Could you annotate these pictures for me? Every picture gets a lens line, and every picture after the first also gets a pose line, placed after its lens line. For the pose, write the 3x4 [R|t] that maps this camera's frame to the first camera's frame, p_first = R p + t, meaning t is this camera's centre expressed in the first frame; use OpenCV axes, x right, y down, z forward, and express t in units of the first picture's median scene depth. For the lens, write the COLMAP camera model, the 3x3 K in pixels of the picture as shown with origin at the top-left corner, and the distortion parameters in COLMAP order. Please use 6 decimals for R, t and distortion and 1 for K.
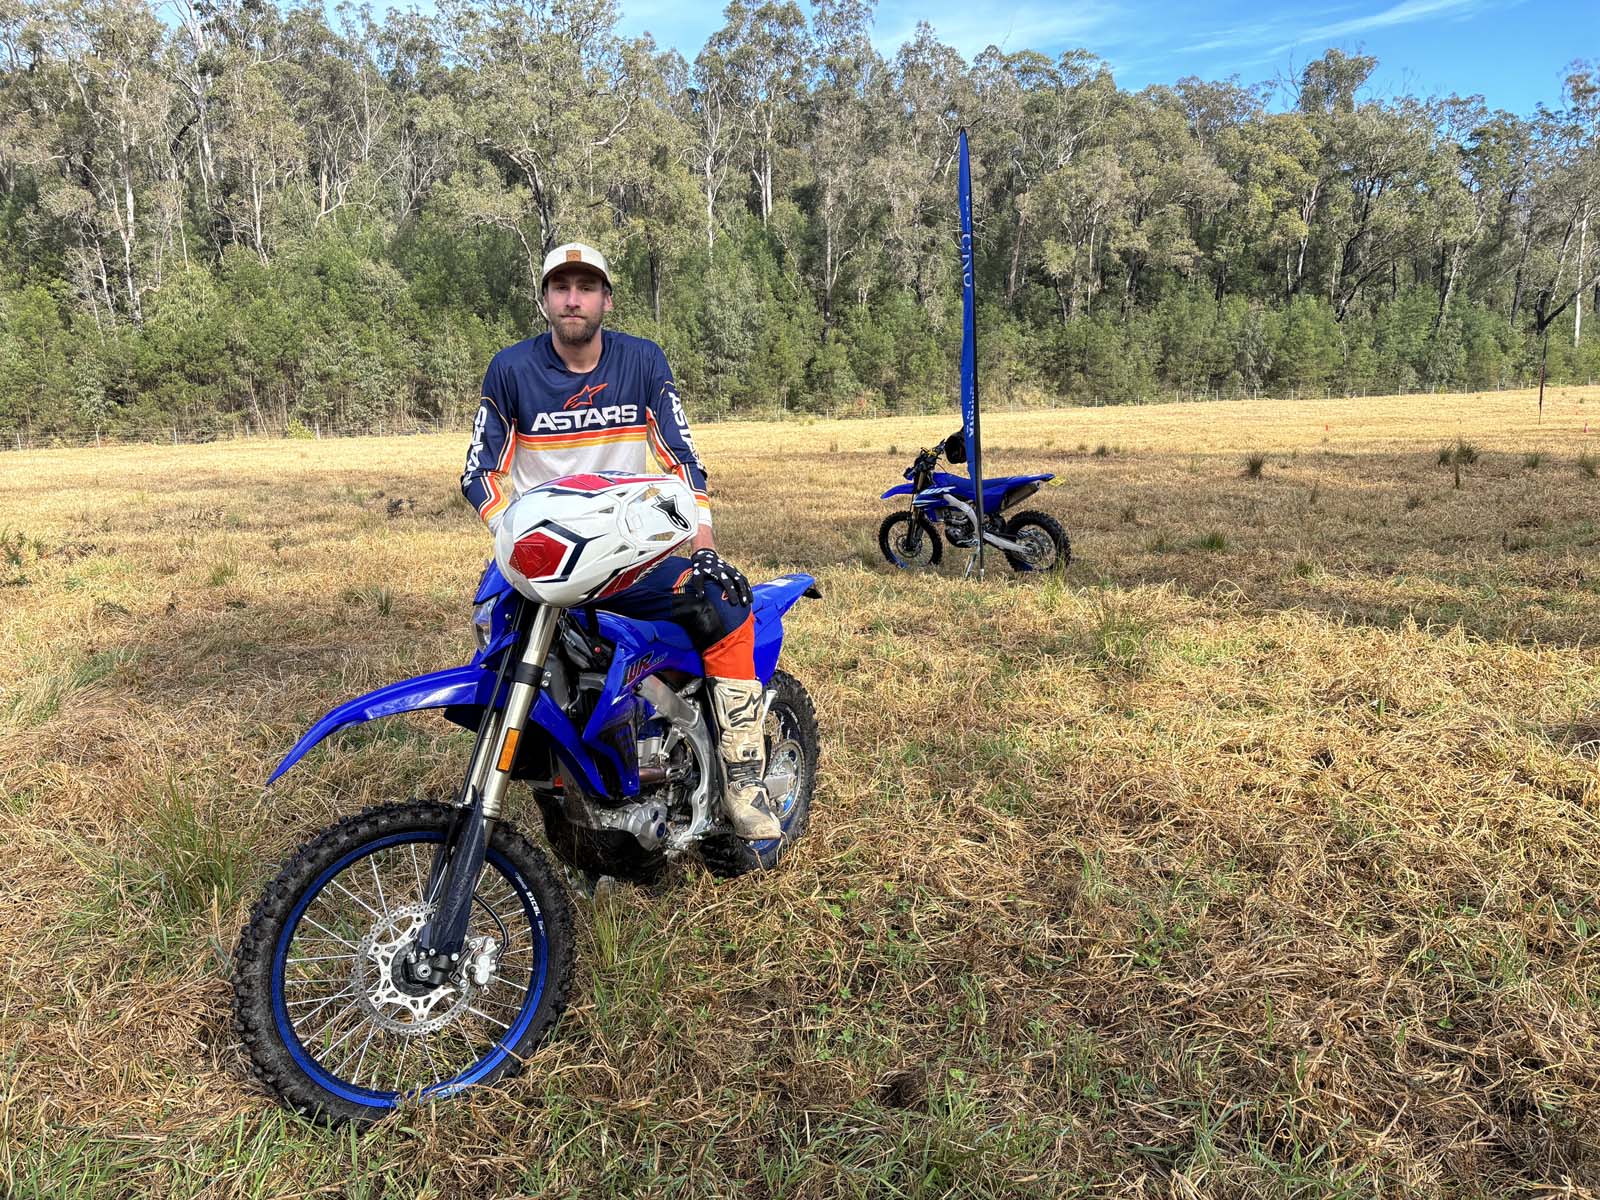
lens RADIAL K [[1206.1, 0, 803.5], [0, 1206.1, 583.2], [0, 0, 1]] dist [0.067445, -0.070130]
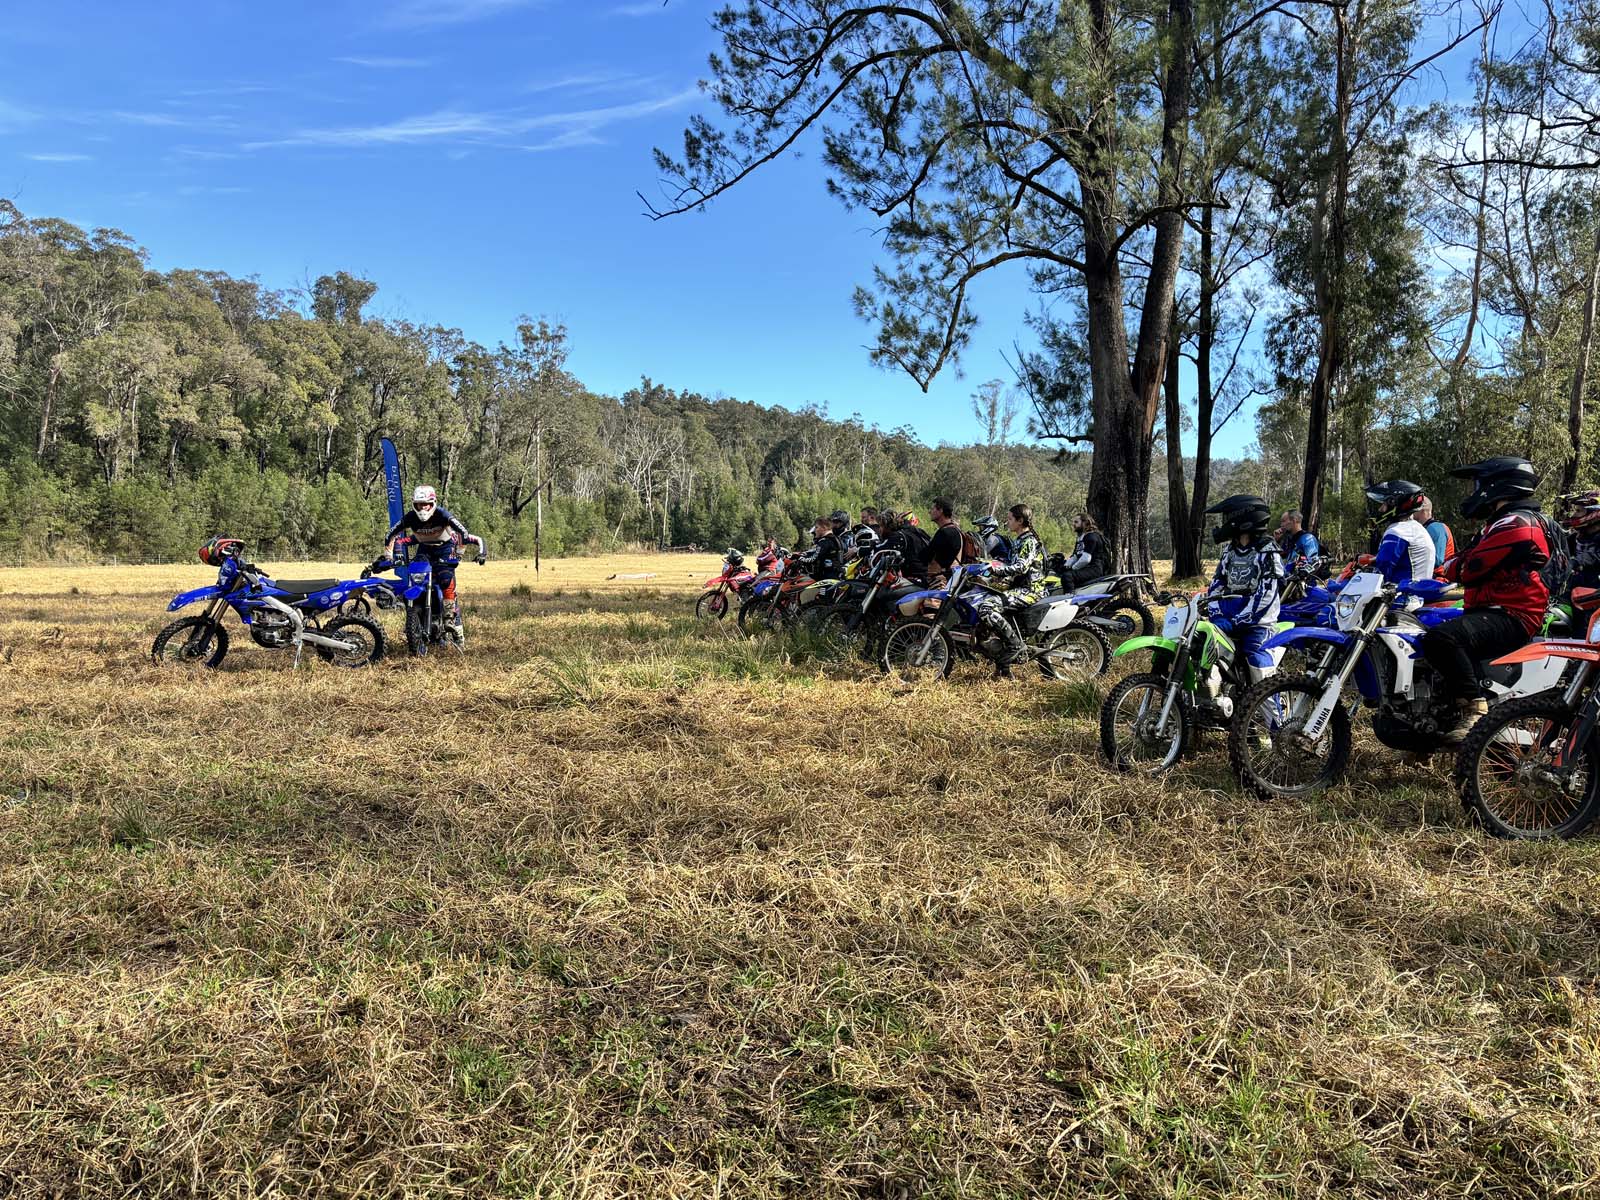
lens RADIAL K [[1206.1, 0, 812.6], [0, 1206.1, 601.8], [0, 0, 1]] dist [0.067445, -0.070130]
pose [[0.705627, 0.000000, 0.708583, -0.098176], [0.085821, 0.992638, -0.085463, 0.023555], [-0.703367, 0.121117, 0.700432, -0.124637]]
